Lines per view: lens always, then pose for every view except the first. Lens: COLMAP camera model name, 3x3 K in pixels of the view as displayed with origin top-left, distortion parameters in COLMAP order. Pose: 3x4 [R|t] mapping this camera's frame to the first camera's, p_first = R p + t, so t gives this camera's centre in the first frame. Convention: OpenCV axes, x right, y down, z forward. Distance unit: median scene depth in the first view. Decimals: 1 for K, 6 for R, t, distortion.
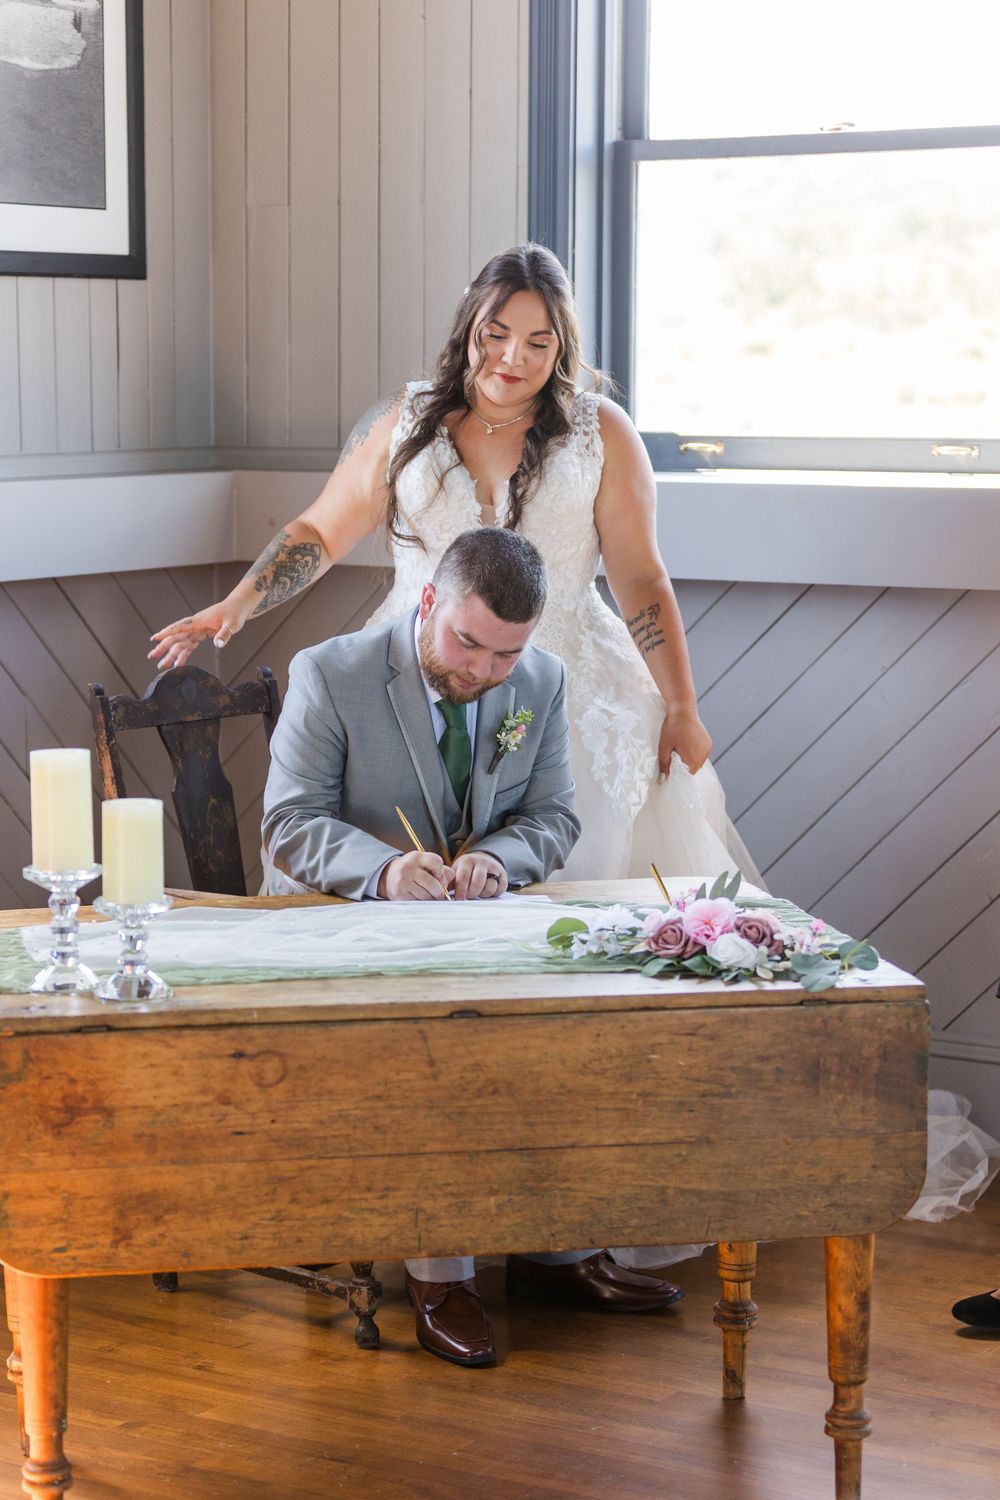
lens RADIAL K [[3125.4, 0, 487.8], [0, 3125.4, 780.4], [0, 0, 1]] dist [0.096418, 0.000000]
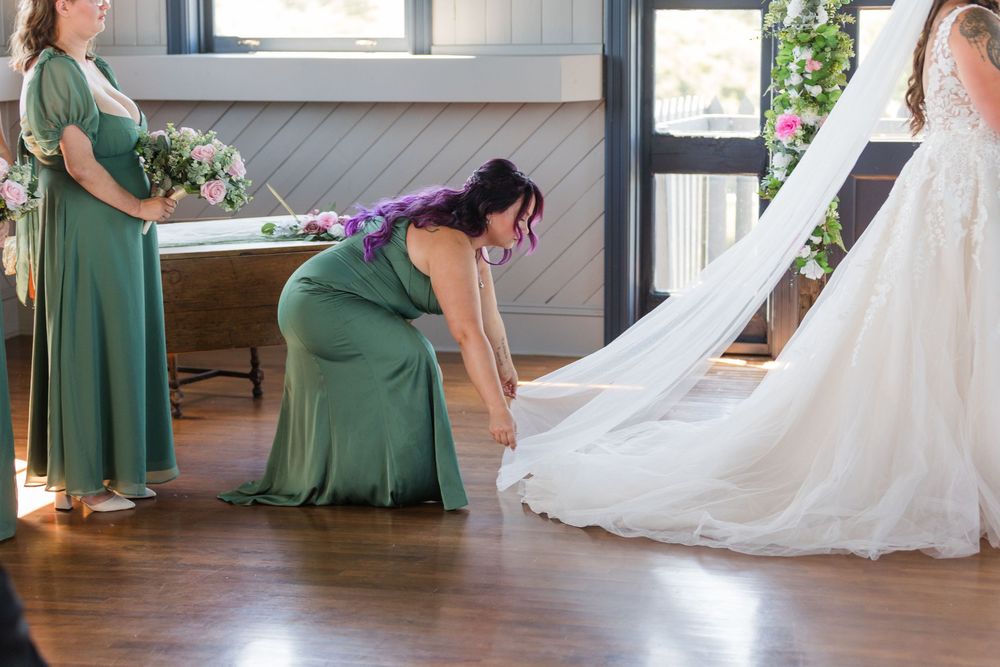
lens RADIAL K [[2083.6, 0, 495.9], [0, 2083.6, 333.6], [0, 0, 1]] dist [0.096418, 0.000000]
pose [[0.958651, -0.051358, 0.279913, -0.299160], [0.044520, 0.998536, 0.030738, 0.096575], [-0.281082, -0.017005, 0.959533, -0.738601]]
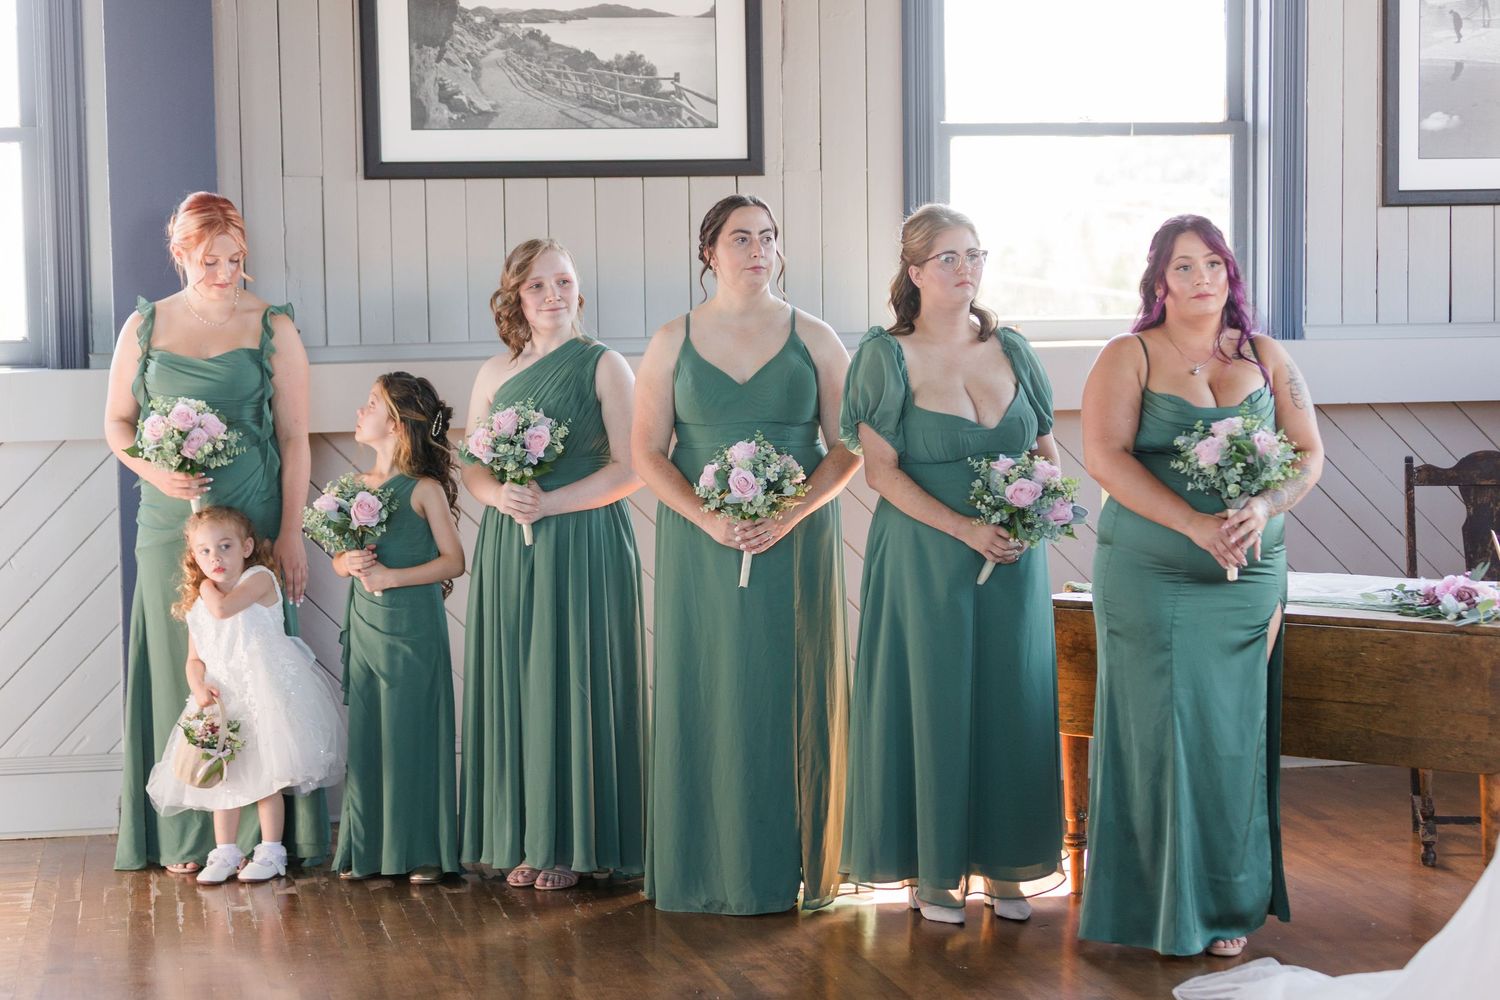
lens RADIAL K [[3125.4, 0, 731.5], [0, 3125.4, 463.3], [0, 0, 1]] dist [0.096418, 0.000000]
pose [[0.678632, 0.035820, -0.733604, 1.090531], [-0.084783, 0.995954, -0.029800, 0.063275], [0.729569, 0.082420, 0.678923, -0.464845]]
